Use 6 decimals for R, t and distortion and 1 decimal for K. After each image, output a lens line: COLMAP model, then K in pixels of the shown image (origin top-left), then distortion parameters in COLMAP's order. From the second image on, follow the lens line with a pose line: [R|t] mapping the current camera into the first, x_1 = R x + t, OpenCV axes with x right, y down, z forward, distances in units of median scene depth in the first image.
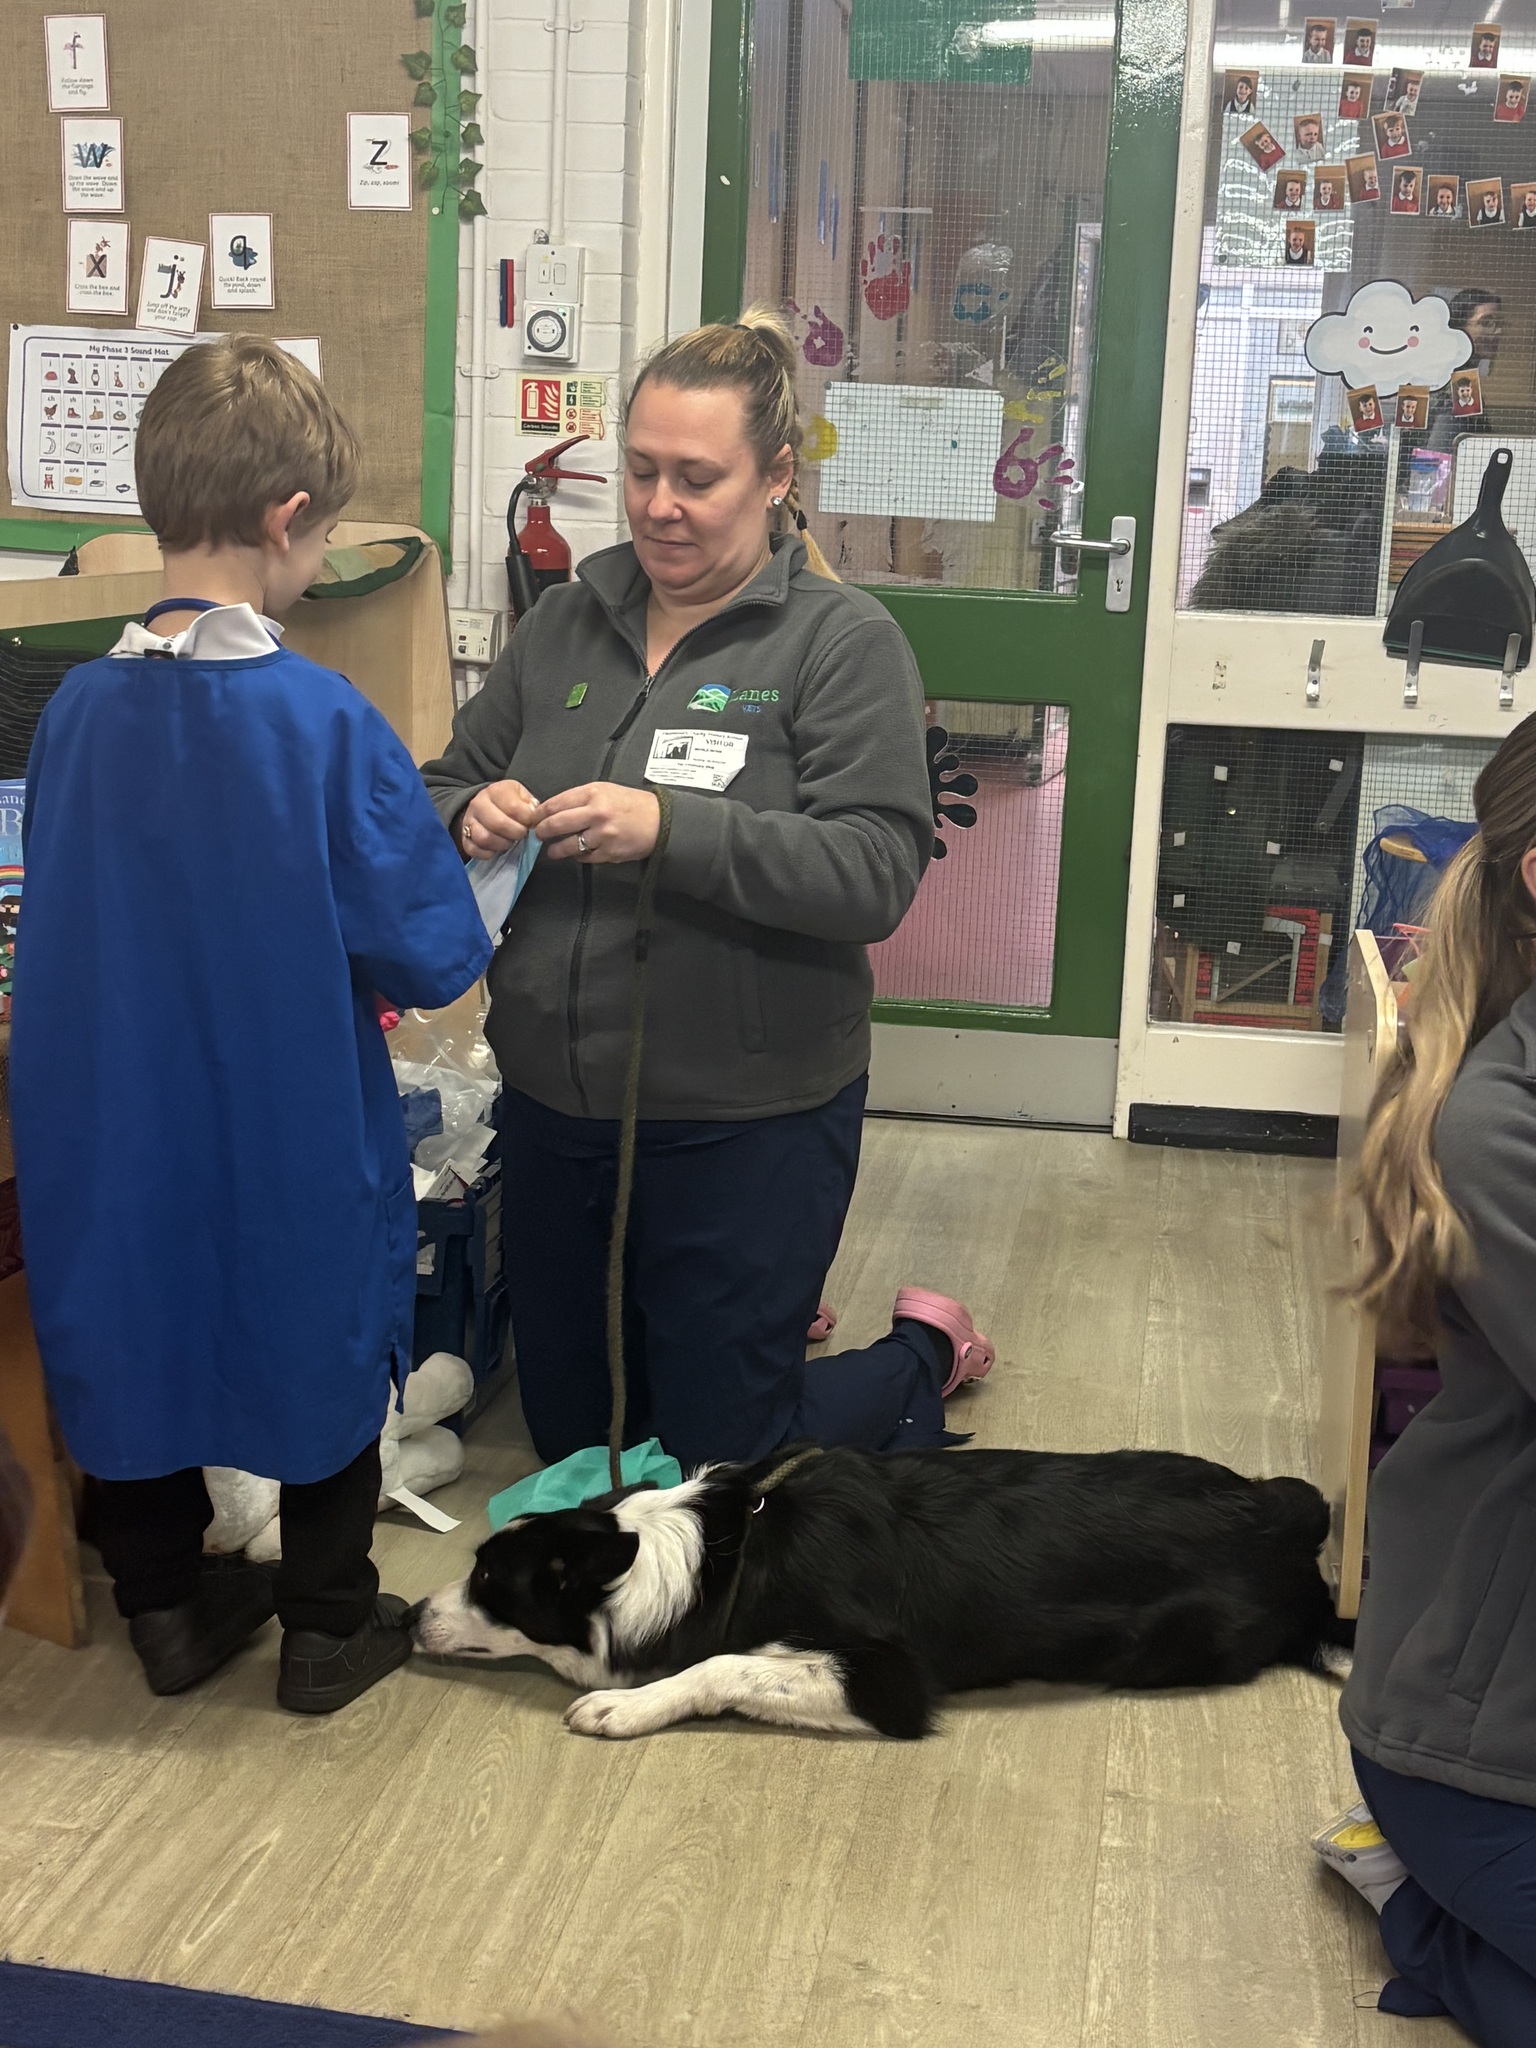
lens RADIAL K [[2942.0, 0, 773.9], [0, 2942.0, 1000.6], [0, 0, 1]] dist [0.371701, -1.569504]
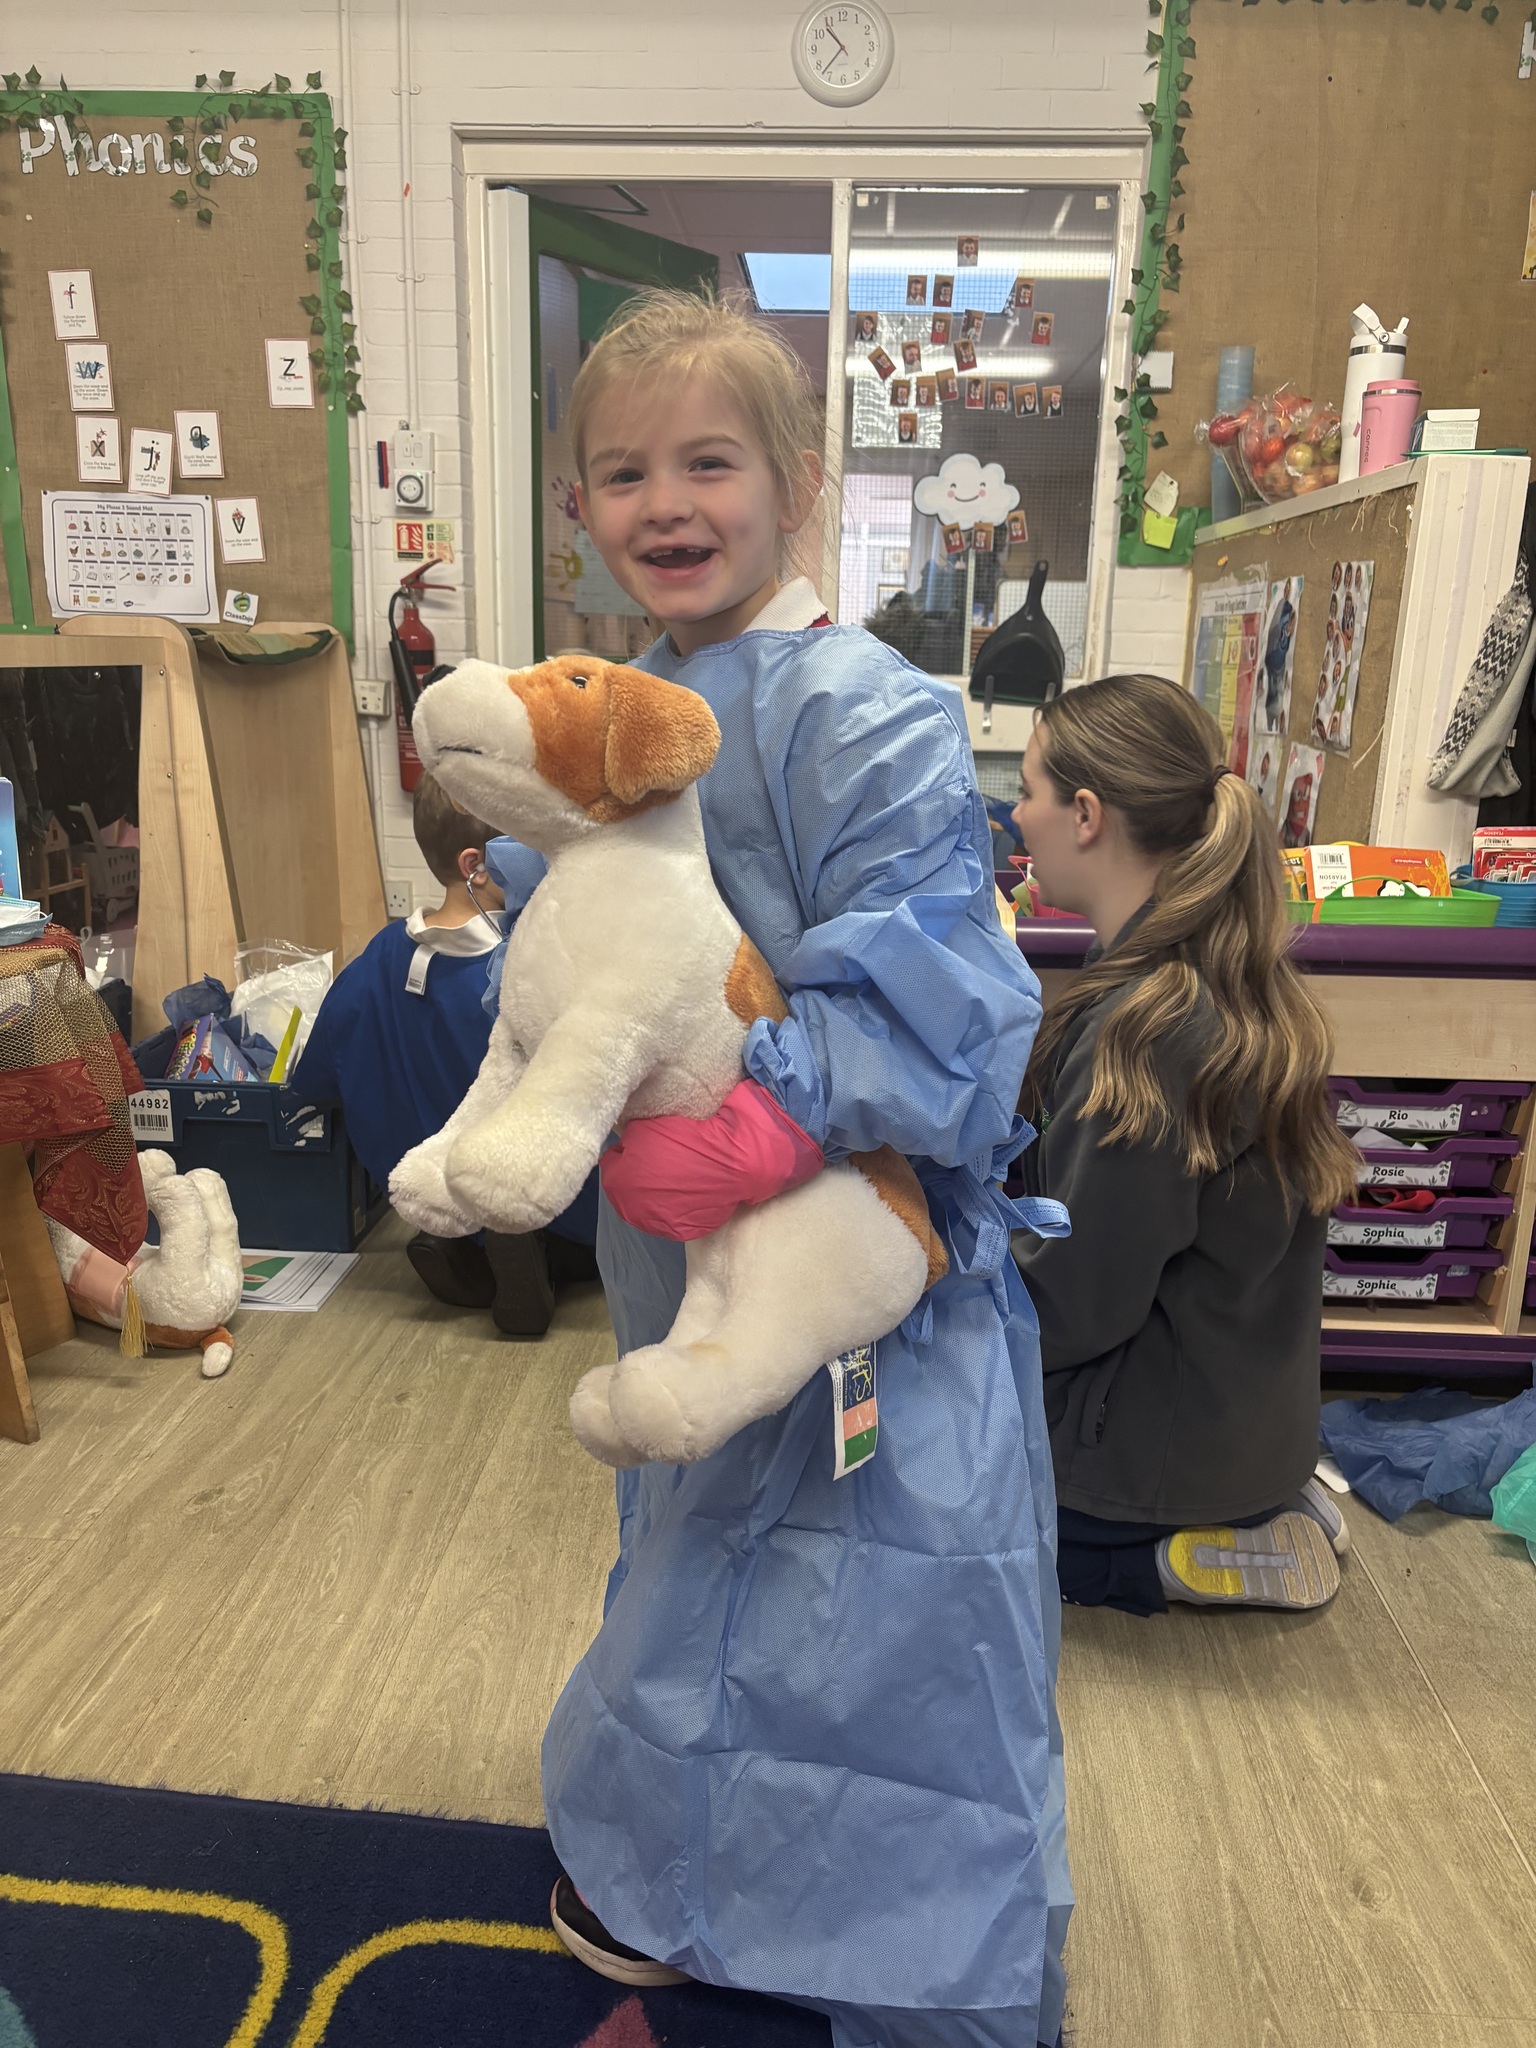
lens RADIAL K [[1588.3, 0, 771.1], [0, 1588.3, 1035.7], [0, 0, 1]] dist [0.056316, -0.050799]
pose [[0.995084, -0.039401, 0.090864, 0.019357], [0.033977, 0.997590, 0.060494, 0.005114], [-0.093028, -0.057109, 0.994024, 0.177107]]
